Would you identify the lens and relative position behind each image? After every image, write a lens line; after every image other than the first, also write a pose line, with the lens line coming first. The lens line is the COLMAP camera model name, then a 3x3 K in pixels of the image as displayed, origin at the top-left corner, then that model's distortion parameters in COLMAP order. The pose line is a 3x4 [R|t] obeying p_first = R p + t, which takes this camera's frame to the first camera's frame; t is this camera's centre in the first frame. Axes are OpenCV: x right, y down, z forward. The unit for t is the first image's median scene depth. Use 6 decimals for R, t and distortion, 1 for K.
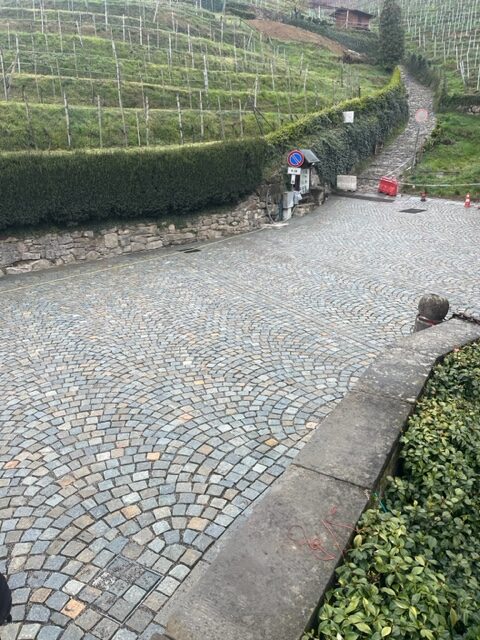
lens RADIAL K [[476.3, 0, 240.0], [0, 476.3, 320.0], [0, 0, 1]] dist [0.031662, -0.000880]
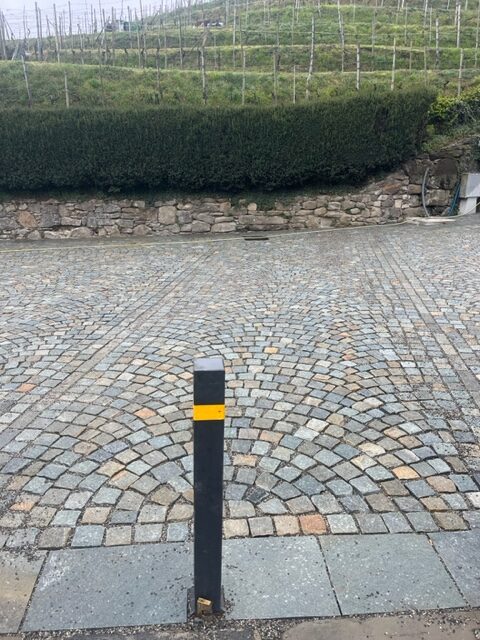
lens RADIAL K [[476.3, 0, 240.0], [0, 476.3, 320.0], [0, 0, 1]] dist [0.031662, -0.000880]
pose [[0.815524, 0.201942, -0.542347, 0.301162], [-0.198495, 0.977901, 0.065644, -0.061969], [0.543618, 0.054119, 0.837586, 0.351916]]
